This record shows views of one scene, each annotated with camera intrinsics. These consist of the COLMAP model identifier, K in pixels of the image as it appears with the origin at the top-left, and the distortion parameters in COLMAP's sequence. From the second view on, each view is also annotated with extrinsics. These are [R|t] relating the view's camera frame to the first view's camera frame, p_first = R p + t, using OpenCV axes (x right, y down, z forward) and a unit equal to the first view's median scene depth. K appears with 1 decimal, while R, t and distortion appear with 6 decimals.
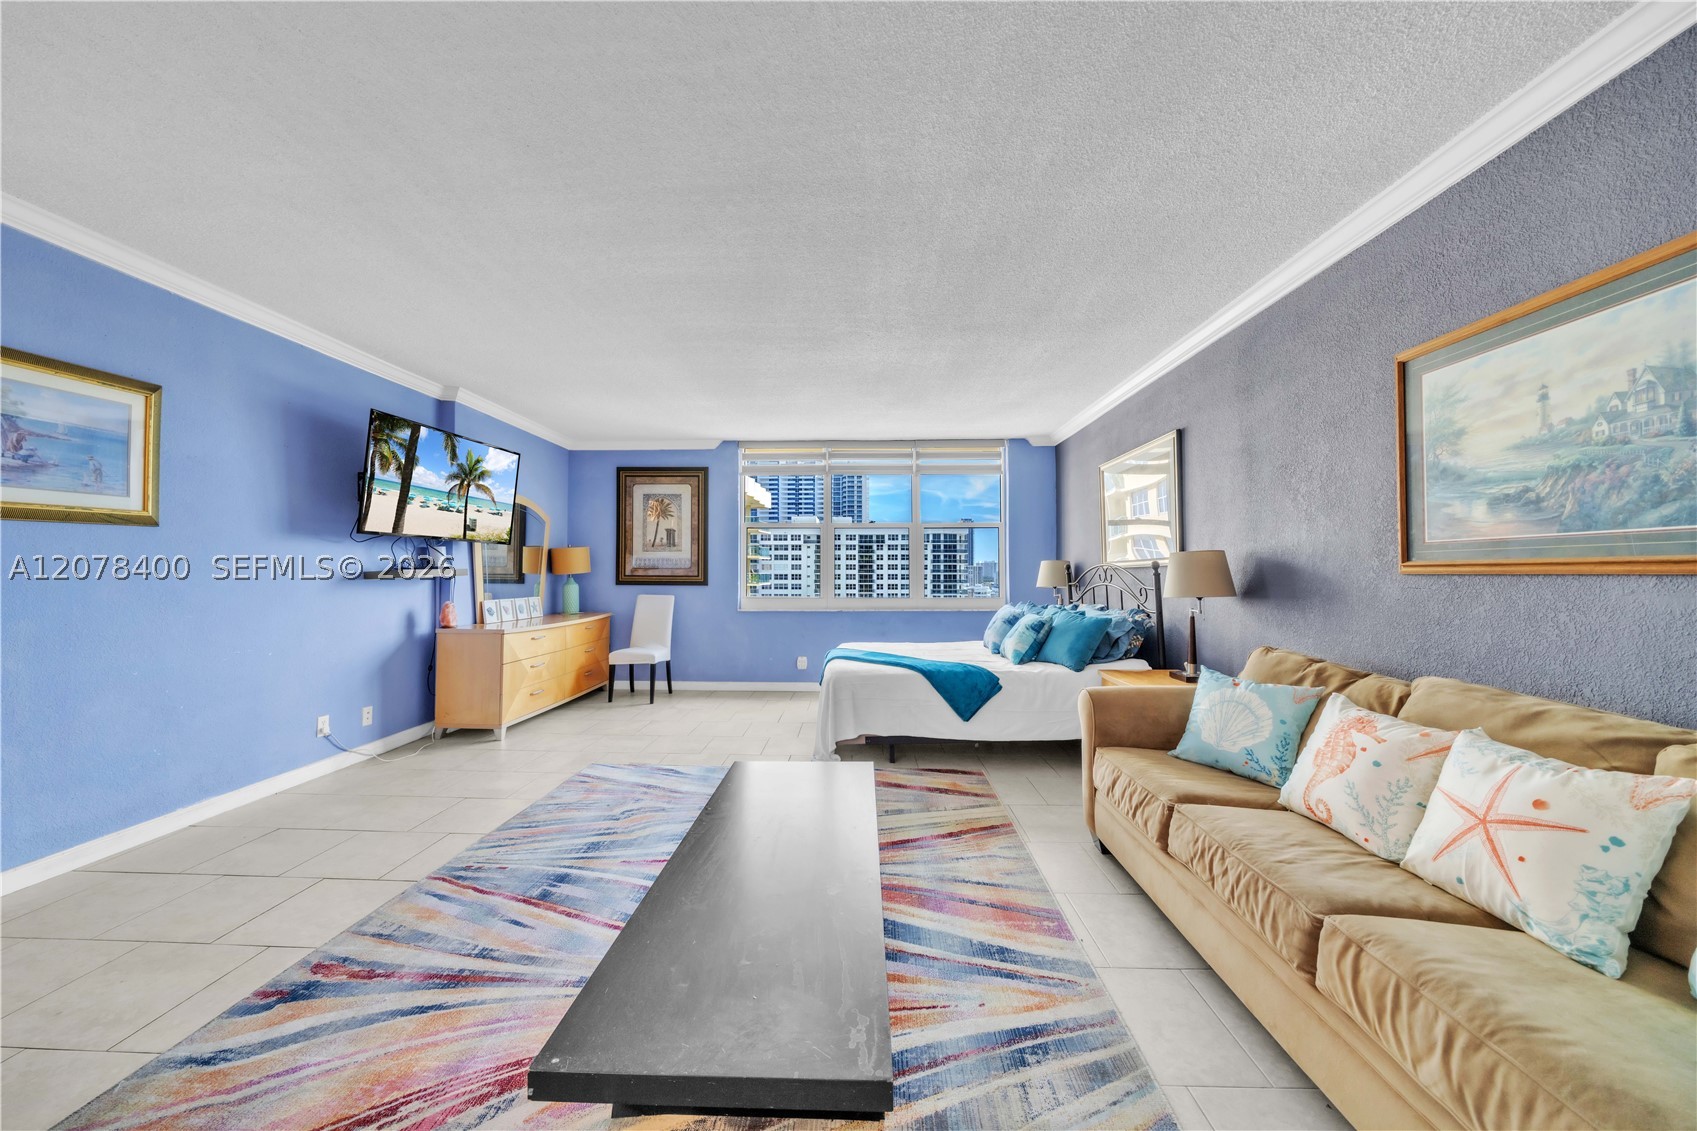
lens RADIAL K [[582.9, 0, 841.5], [0, 582.9, 567.8], [0, 0, 1]] dist [-0.001817, -0.000300]
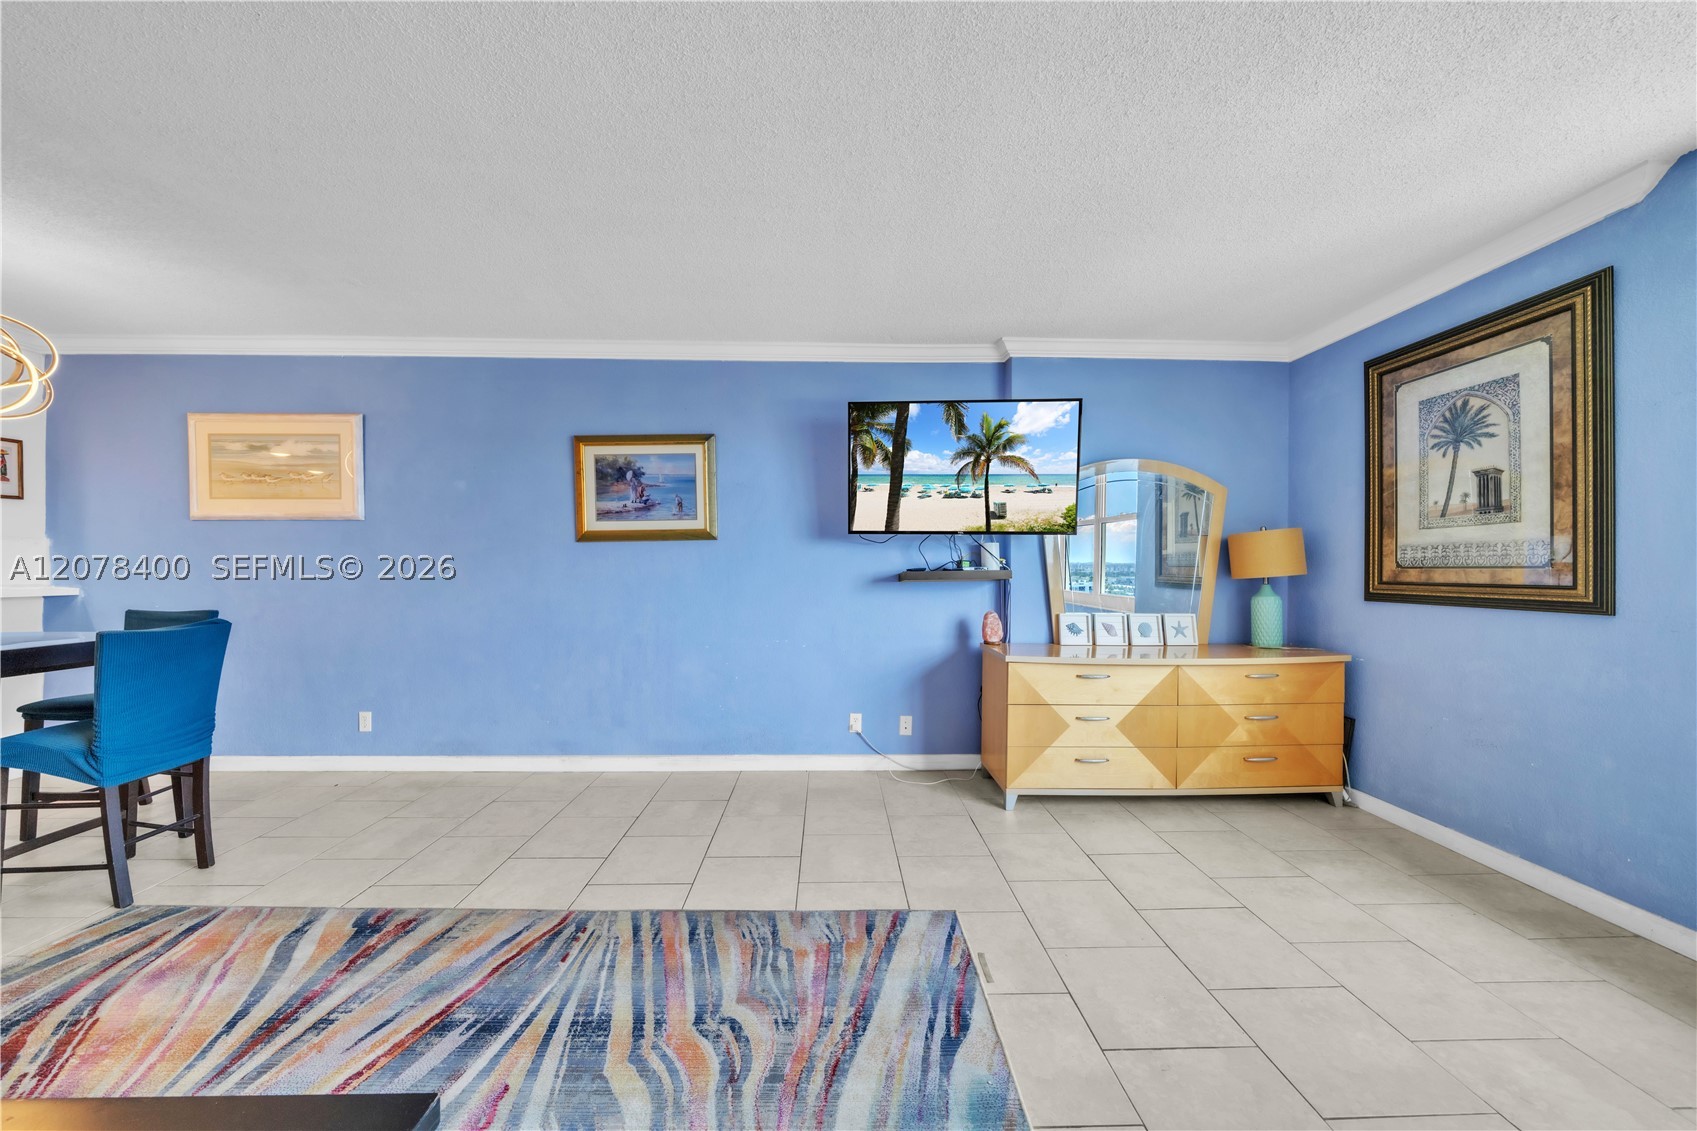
lens RADIAL K [[591.0, 0, 844.8], [0, 591.0, 572.4], [0, 0, 1]] dist [-0.002141, -0.000187]
pose [[0.055408, 0.000462, -0.998464, 0.138470], [0.004714, 0.999989, 0.000724, 0.004106], [0.998453, -0.004747, 0.055406, 0.842895]]
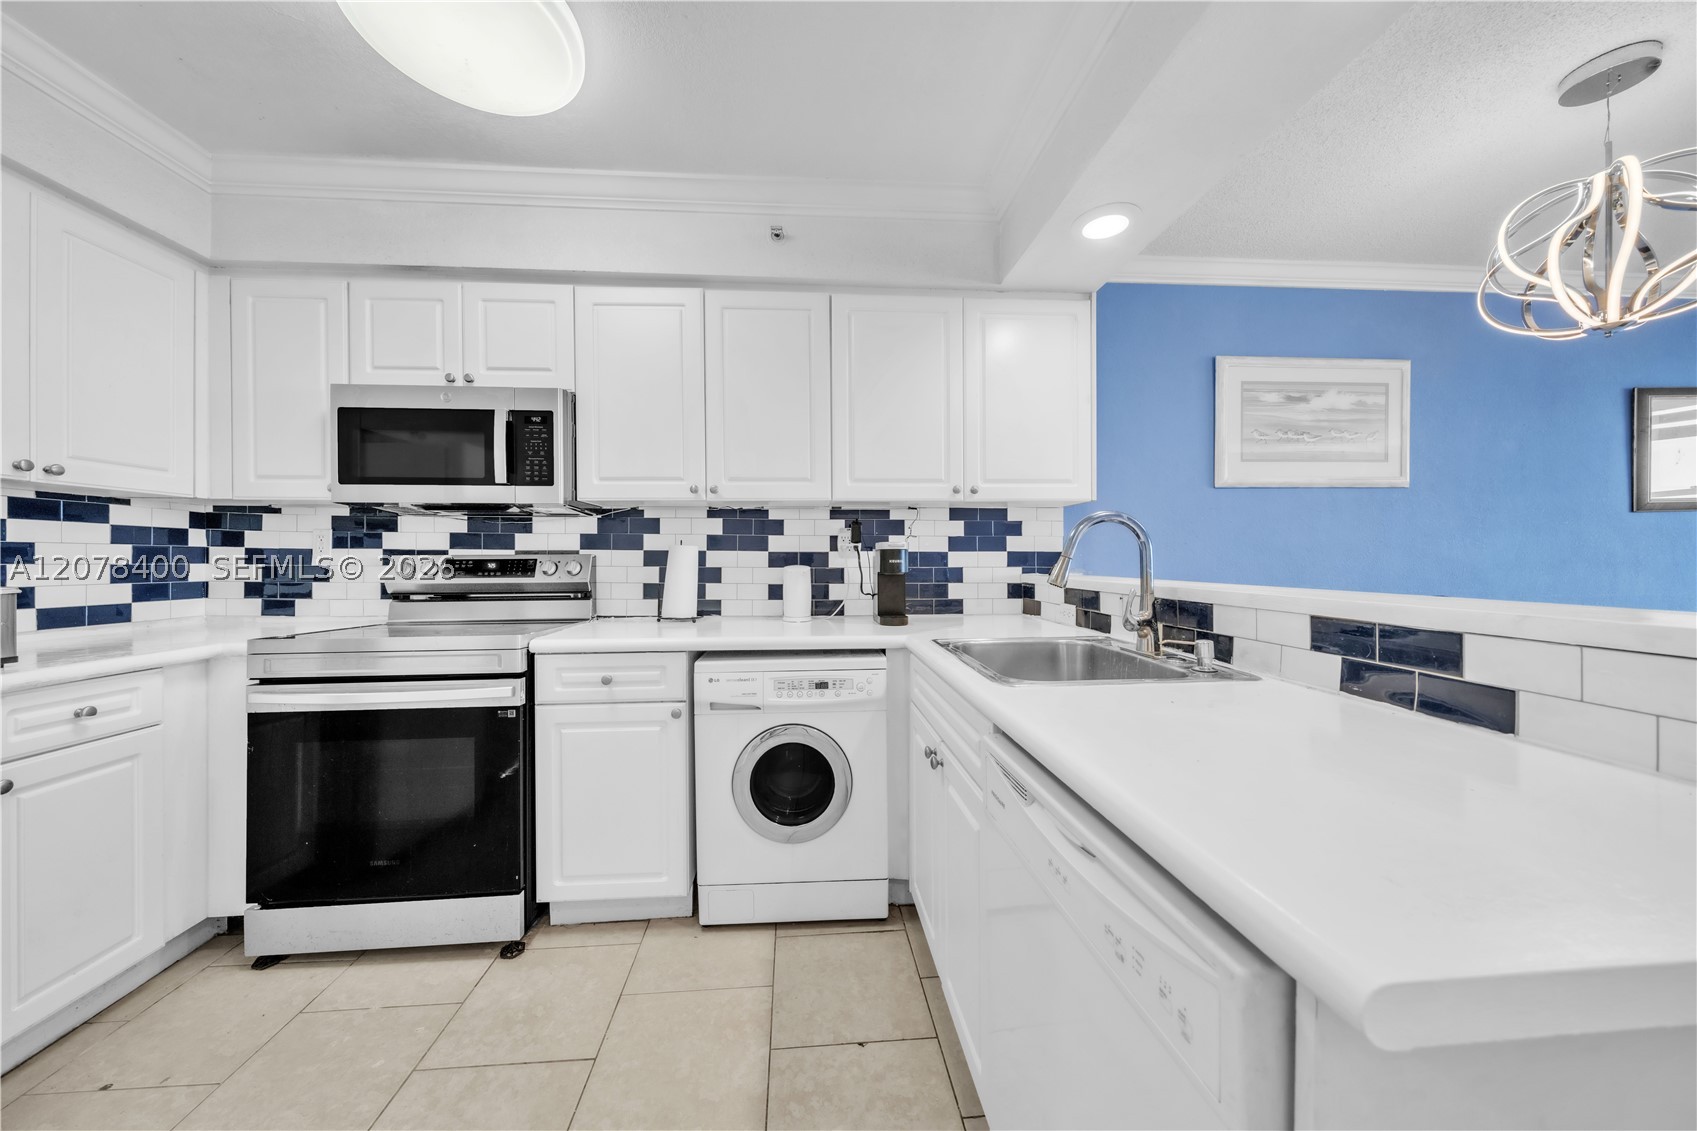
lens RADIAL K [[582.9, 0, 841.5], [0, 582.9, 567.8], [0, 0, 1]] dist [-0.001817, -0.000300]
pose [[0.110115, 0.009559, -0.993873, -0.152785], [0.013763, 0.999843, 0.011141, 0.005553], [0.993824, -0.014905, 0.109966, -0.683455]]
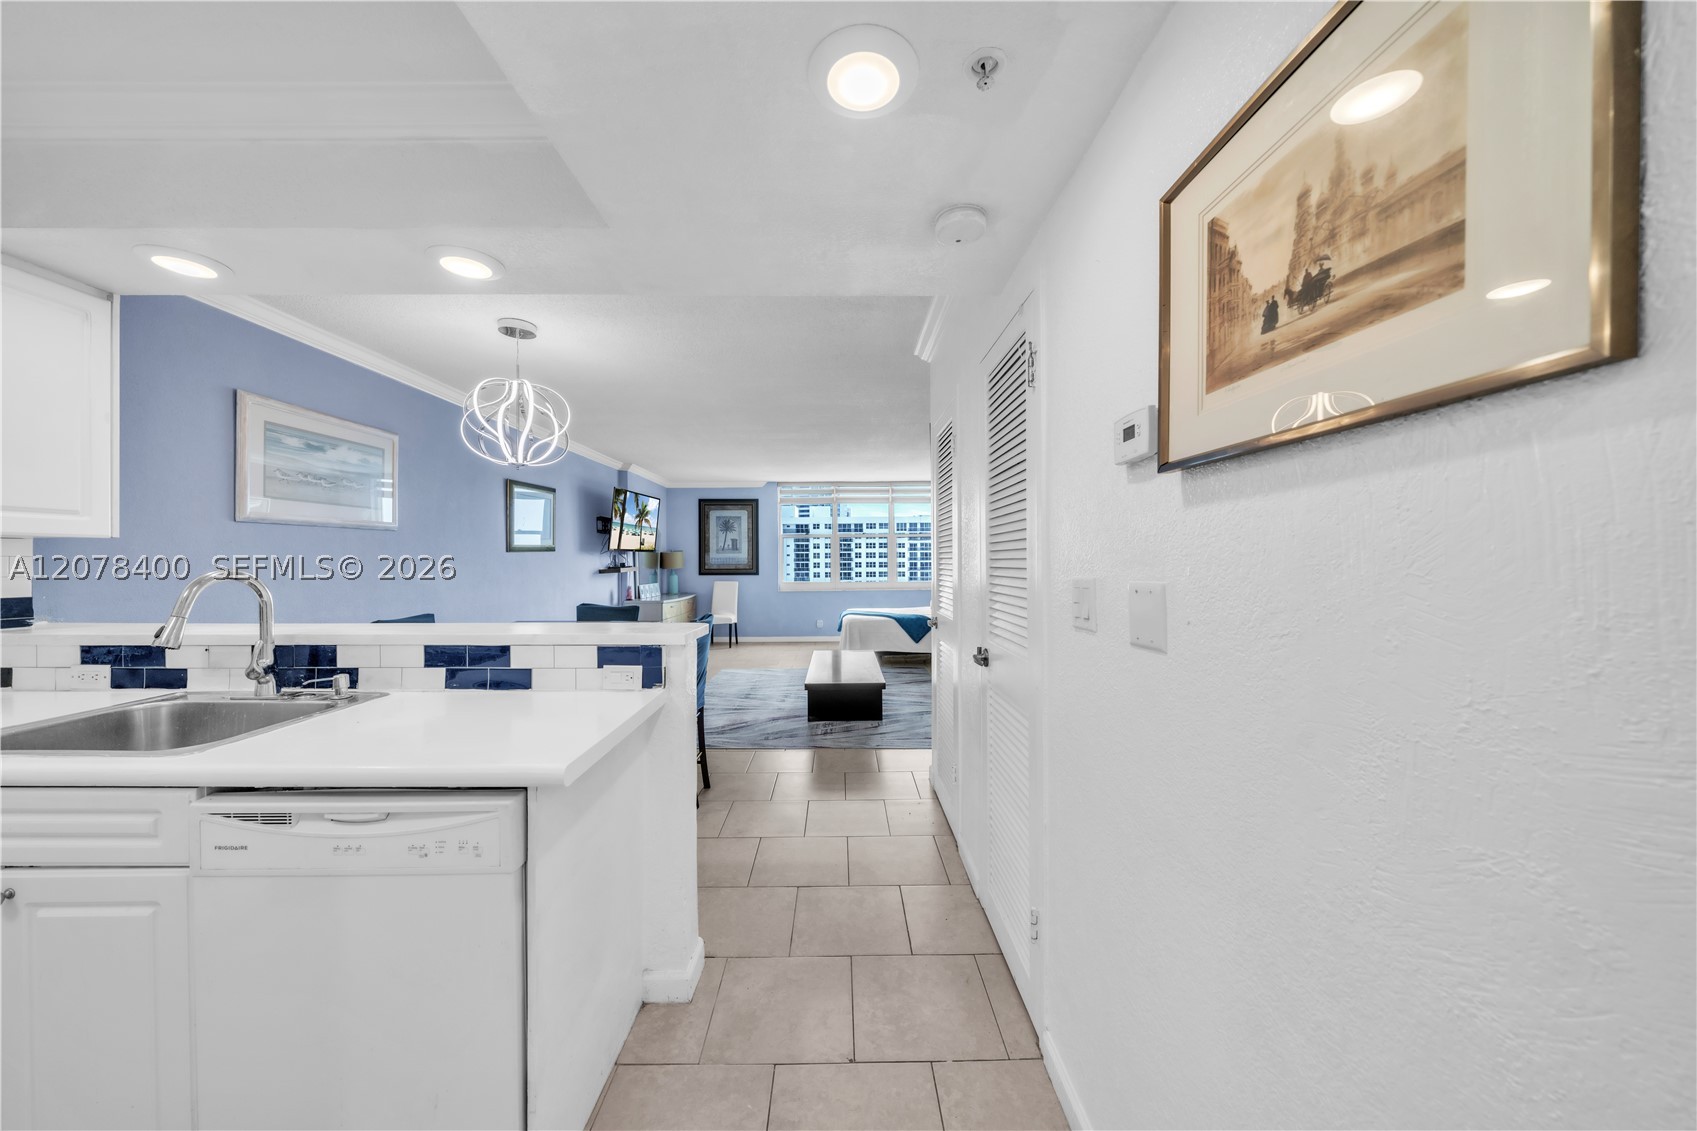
lens RADIAL K [[583.5, 0, 846.1], [0, 583.5, 549.0], [0, 0, 1]] dist [-0.000771, -0.000163]
pose [[0.998945, -0.007029, 0.045384, -0.104171], [0.007520, 0.999915, -0.010662, -0.032791], [-0.045305, 0.010992, 0.998913, -0.894313]]
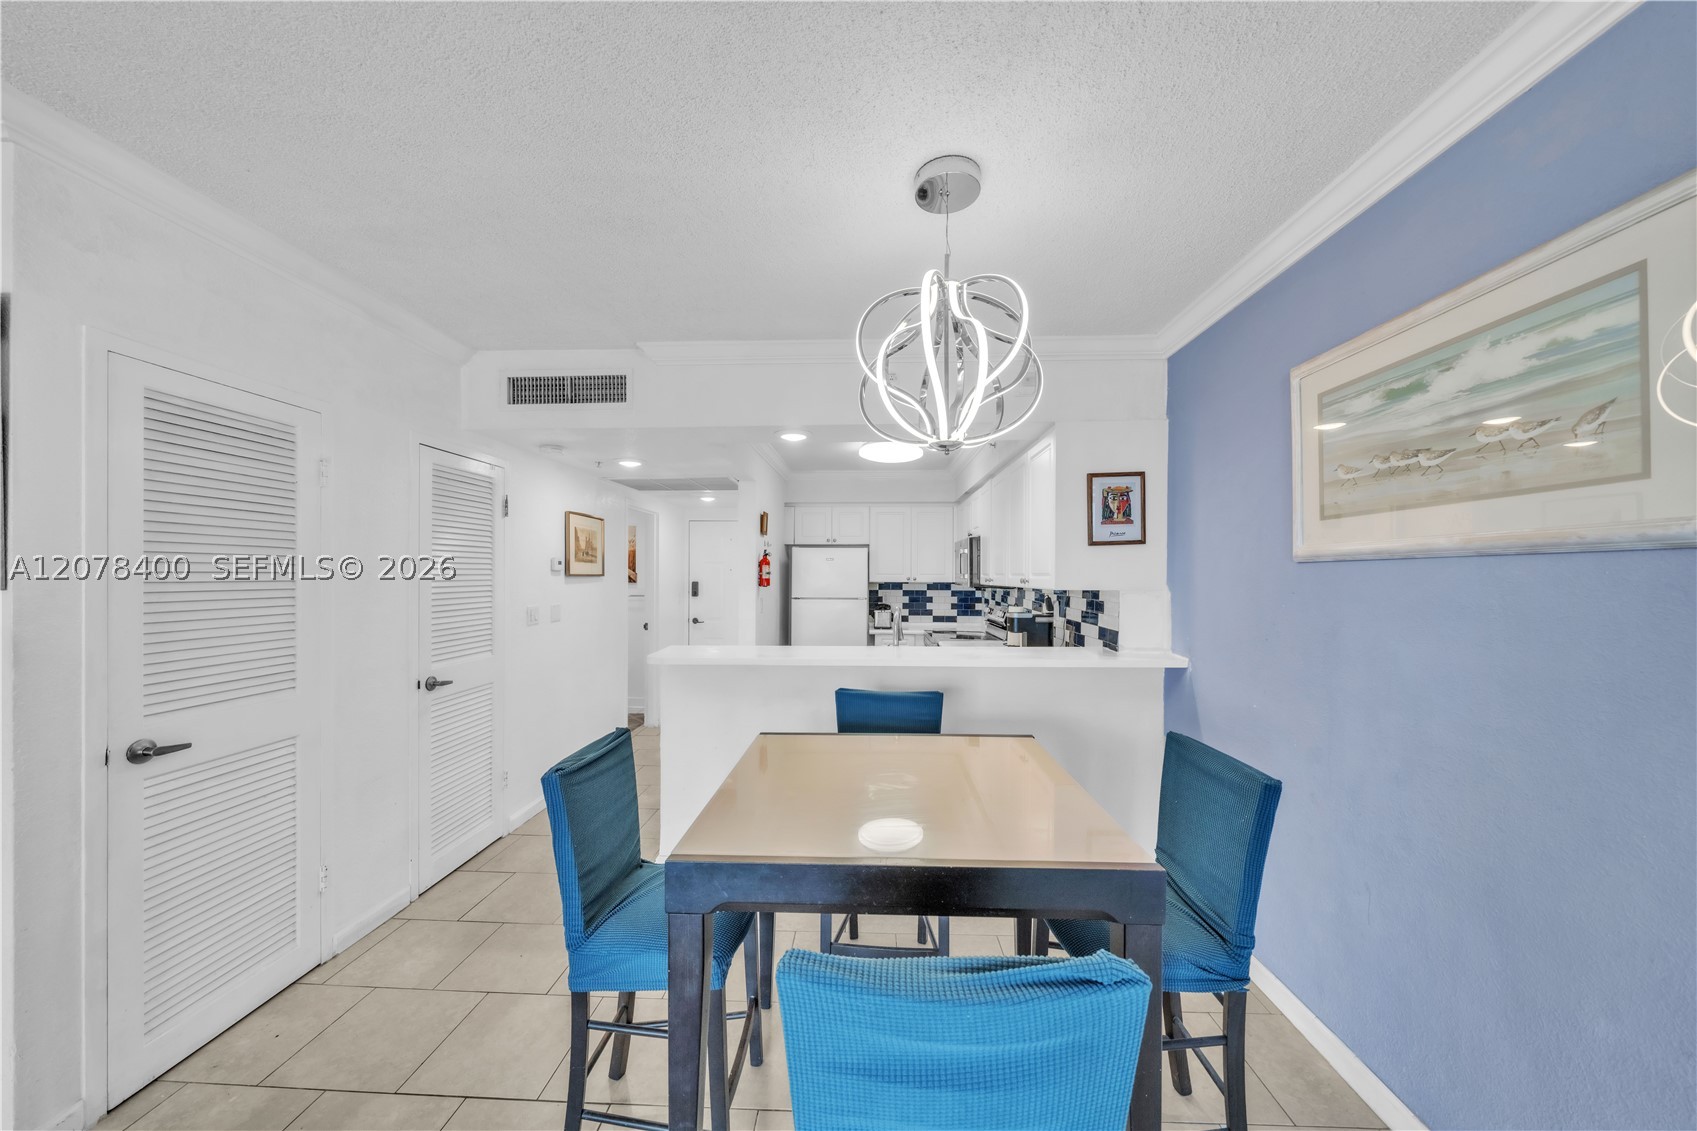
lens RADIAL K [[591.0, 0, 844.8], [0, 591.0, 572.4], [0, 0, 1]] dist [-0.002141, -0.000187]
pose [[-0.999914, -0.007166, 0.010982, -0.459126], [-0.007302, 0.999896, -0.012403, -0.064243], [-0.010892, -0.012482, -0.999863, 0.381465]]
